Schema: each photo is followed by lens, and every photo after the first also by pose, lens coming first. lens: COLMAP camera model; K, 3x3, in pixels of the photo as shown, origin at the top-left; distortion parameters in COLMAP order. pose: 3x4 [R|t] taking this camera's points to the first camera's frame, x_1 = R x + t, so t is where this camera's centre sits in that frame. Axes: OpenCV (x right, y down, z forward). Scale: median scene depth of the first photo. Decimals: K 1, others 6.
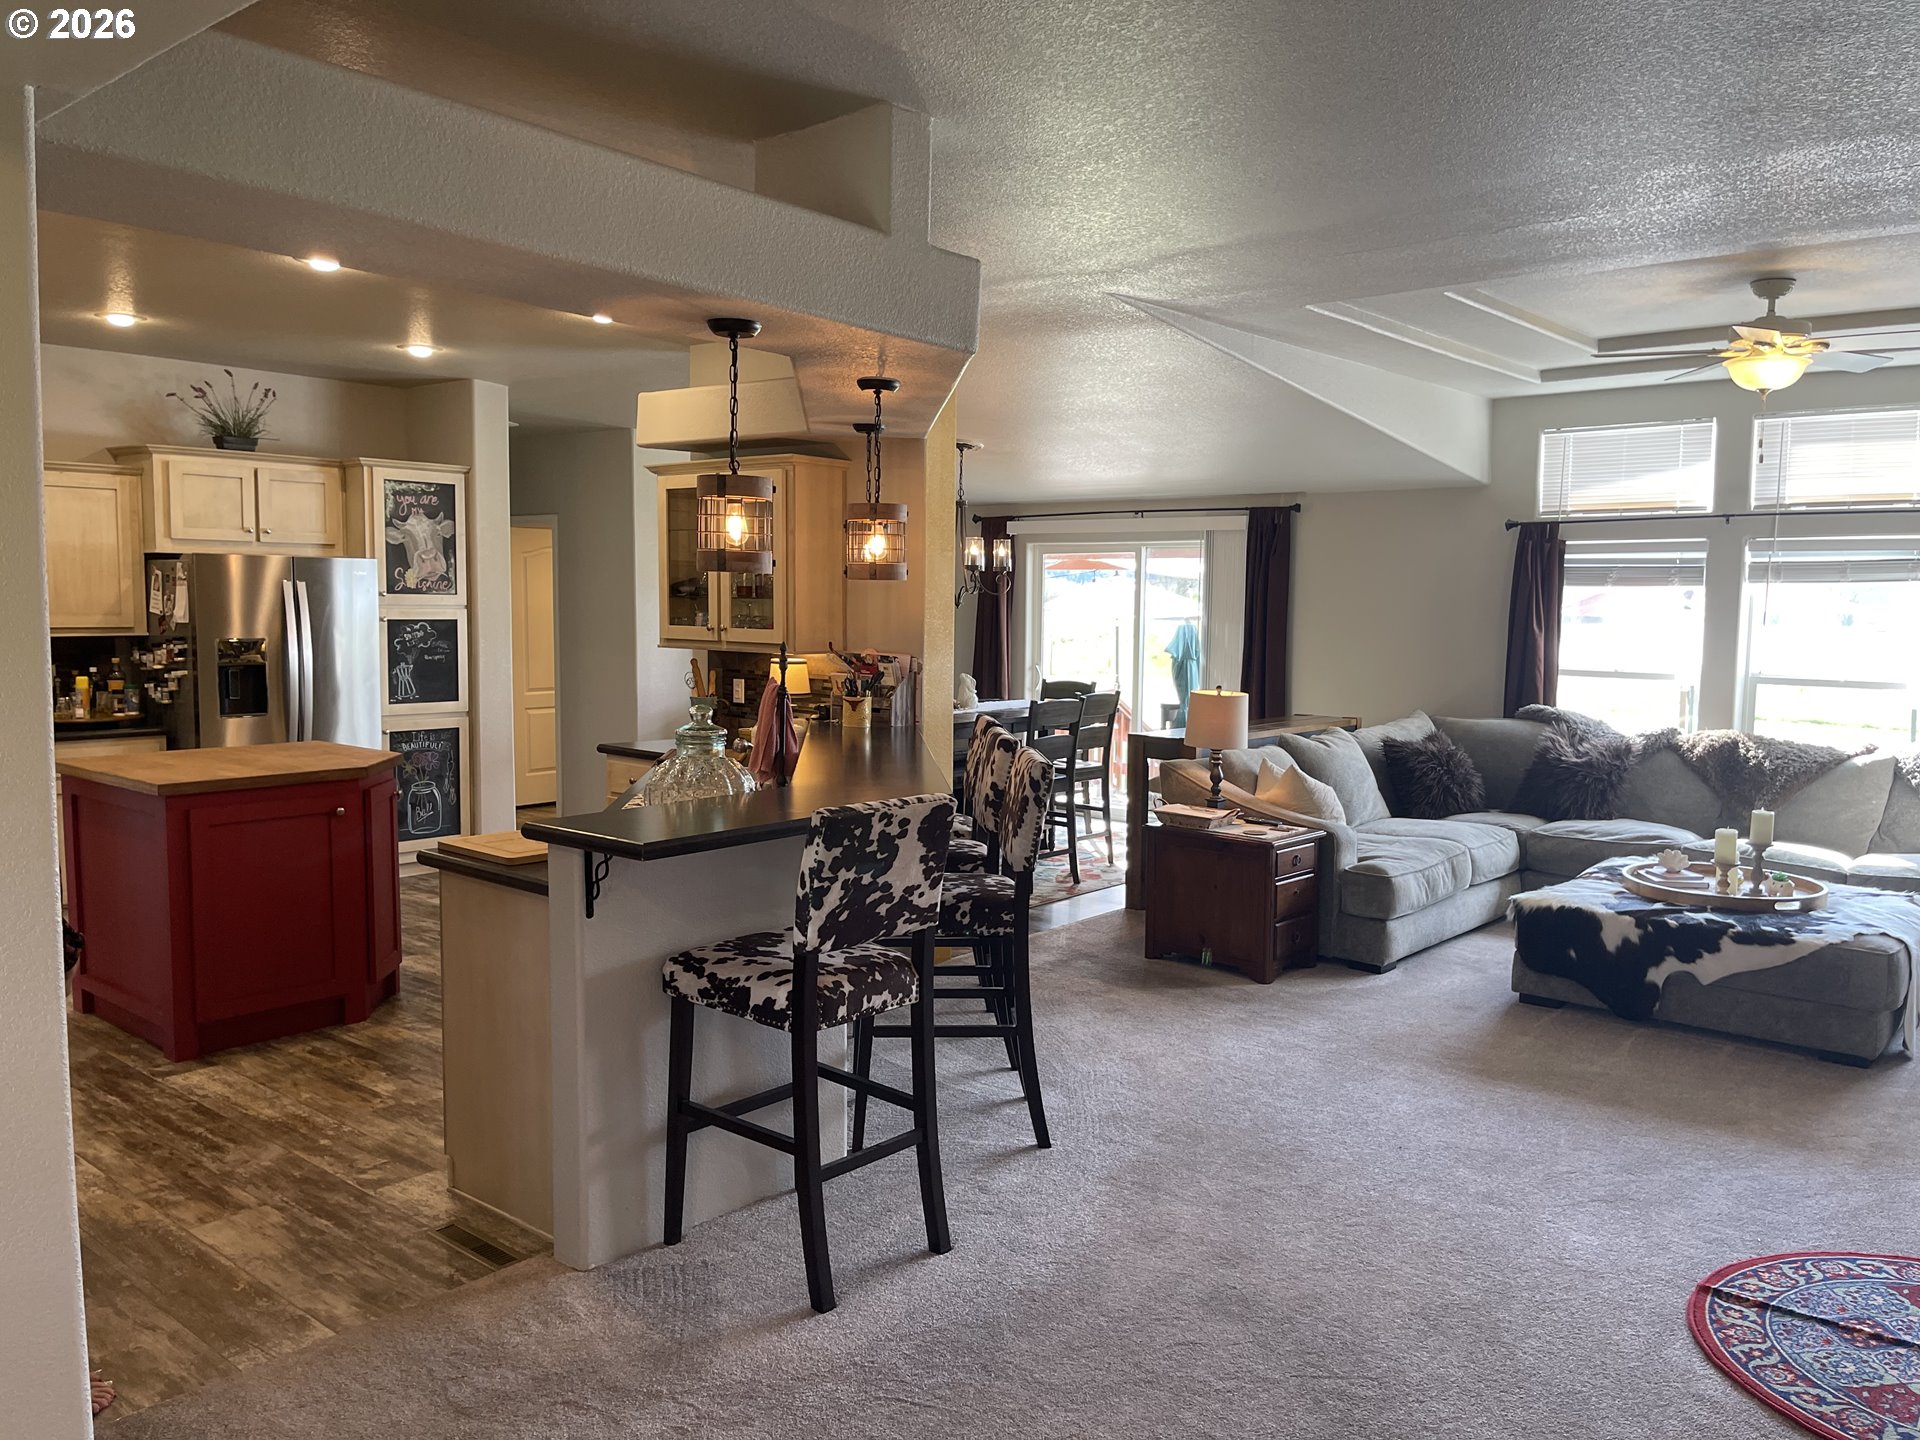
lens RADIAL K [[1451.9, 0, 1007.1], [0, 1451.9, 730.3], [0, 0, 1]] dist [0.008258, -0.006388]
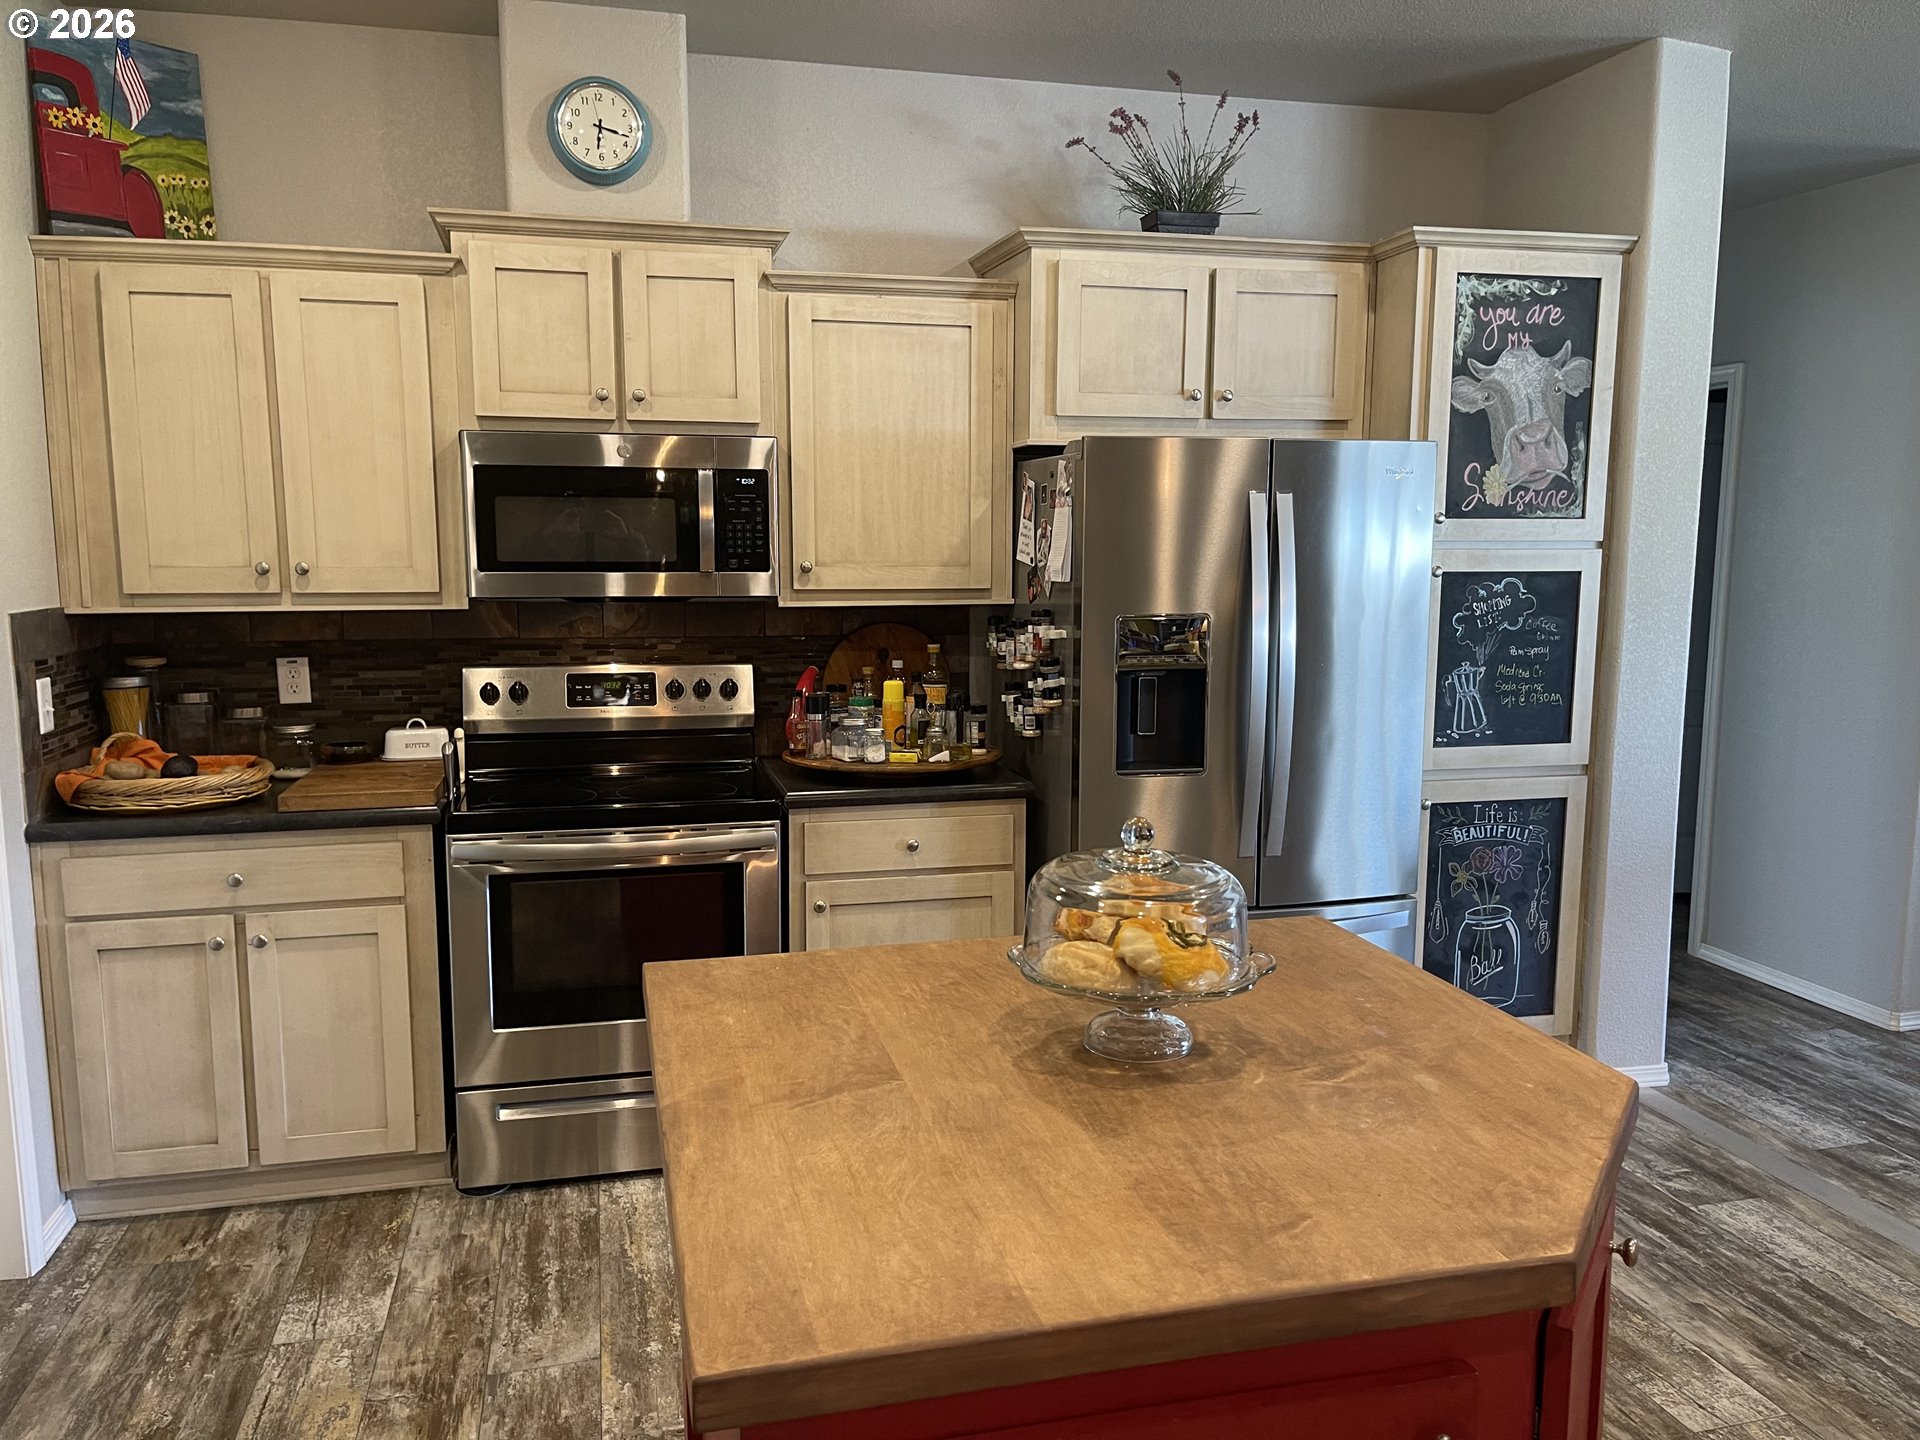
lens RADIAL K [[1443.1, 0, 964.8], [0, 1443.1, 730.0], [0, 0, 1]] dist [0.099274, -0.140335]
pose [[0.800804, 0.066375, -0.595237, -0.263067], [-0.044566, 0.997689, 0.051295, -0.042010], [0.597266, -0.014550, 0.801911, 0.519739]]
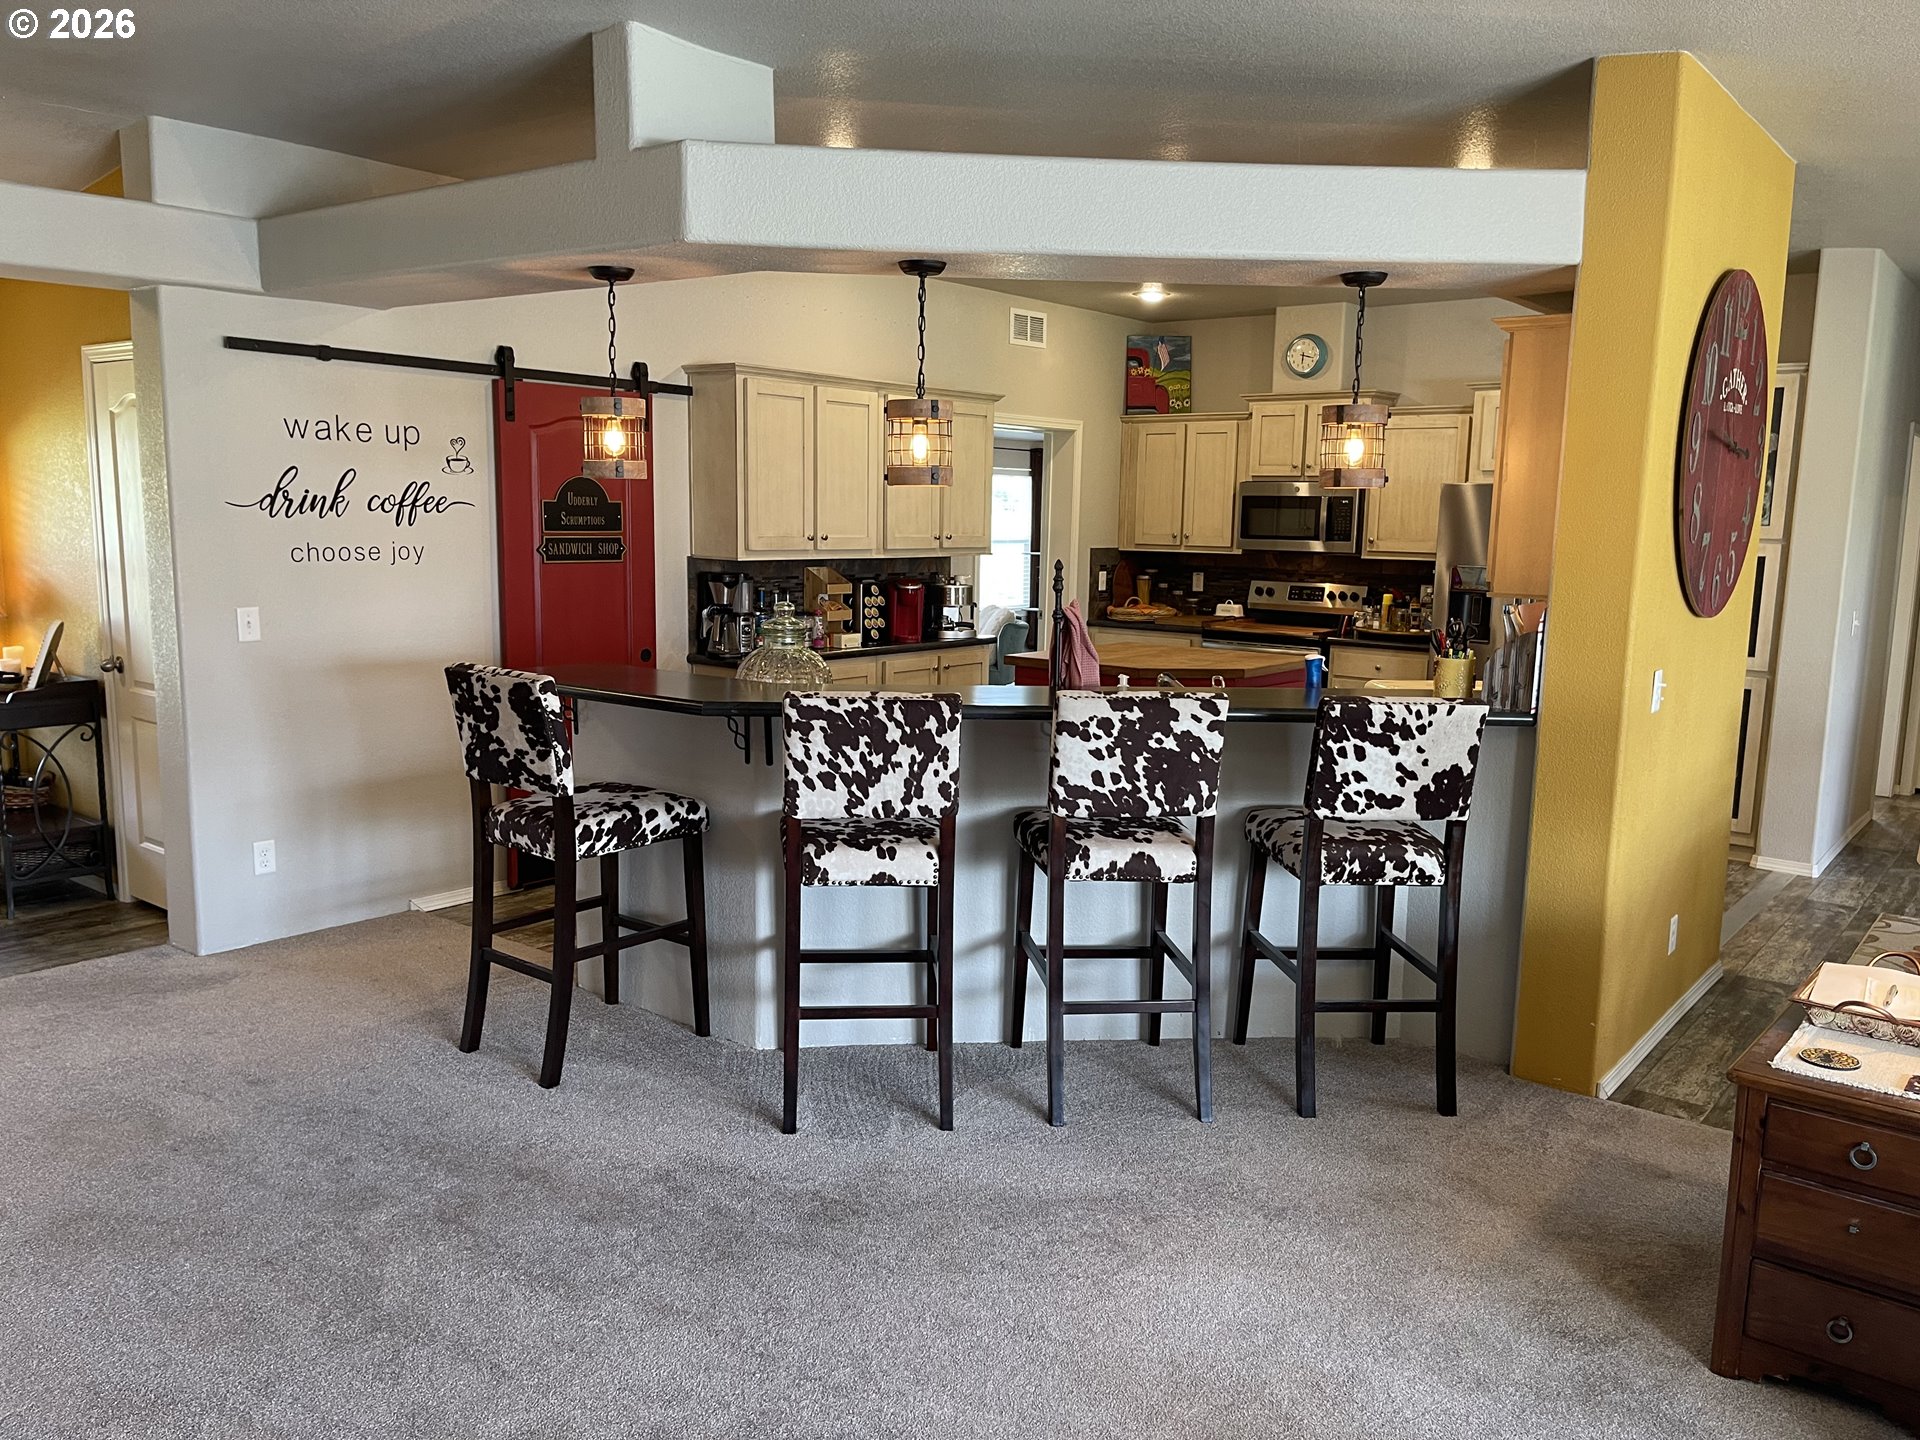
lens RADIAL K [[1443.1, 0, 964.8], [0, 1443.1, 730.0], [0, 0, 1]] dist [0.099274, -0.140335]
pose [[0.012023, 0.138687, -0.990263, 0.460563], [-0.112376, 0.984248, 0.136480, -0.044500], [0.993593, 0.109640, 0.027419, 0.566267]]
